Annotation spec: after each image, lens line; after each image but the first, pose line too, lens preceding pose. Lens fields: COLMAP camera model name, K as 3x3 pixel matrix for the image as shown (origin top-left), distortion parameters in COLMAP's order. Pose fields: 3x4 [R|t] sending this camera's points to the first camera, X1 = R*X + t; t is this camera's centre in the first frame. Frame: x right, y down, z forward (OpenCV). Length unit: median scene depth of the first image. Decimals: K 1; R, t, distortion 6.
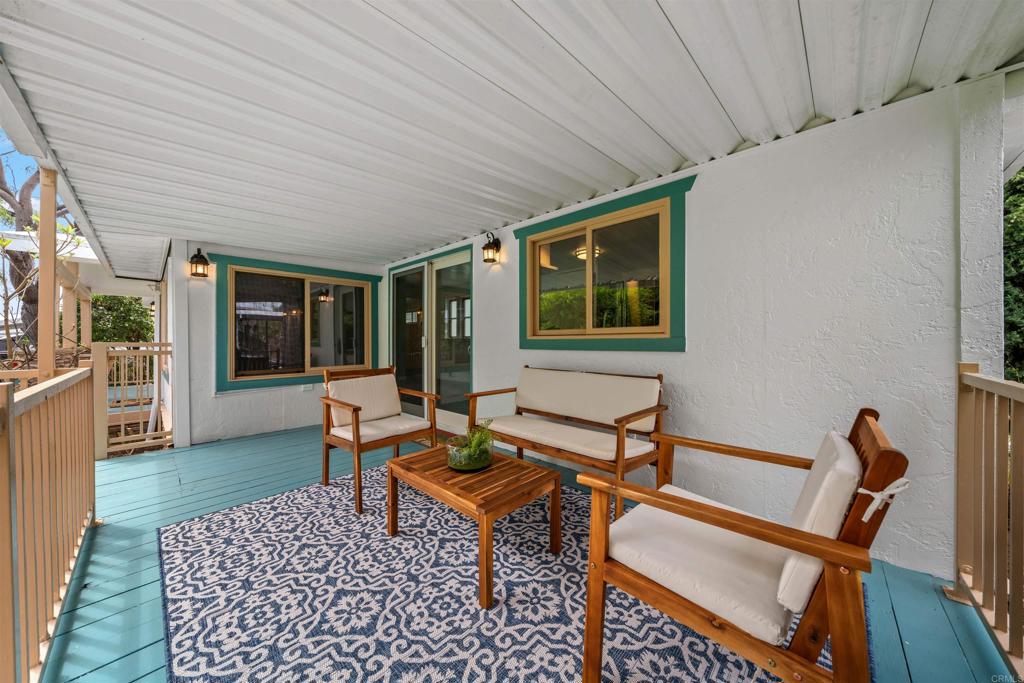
lens RADIAL K [[353.2, 0, 512.0], [0, 353.2, 341.5], [0, 0, 1]] dist [0.000573, 0.000008]
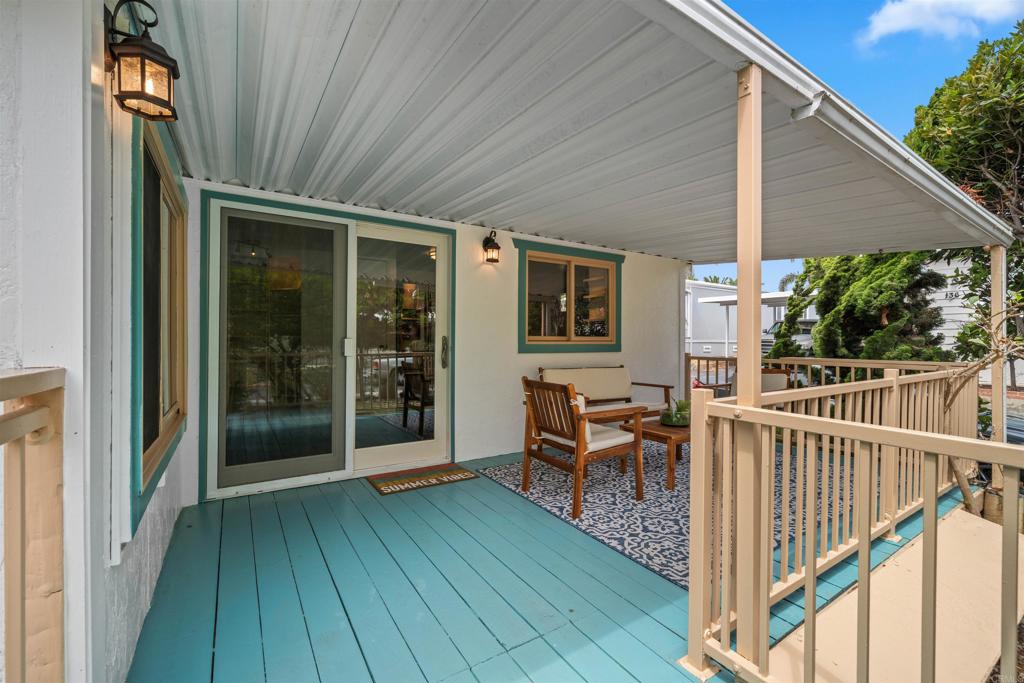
lens RADIAL K [[436.1, 0, 512.0], [0, 436.1, 341.5], [0, 0, 1]] dist [-0.001269, -0.000040]
pose [[0.230121, -0.000143, 0.973162, -1.488280], [-0.007238, 0.999972, 0.001858, -0.019321], [-0.973135, -0.007471, 0.230114, 0.853090]]
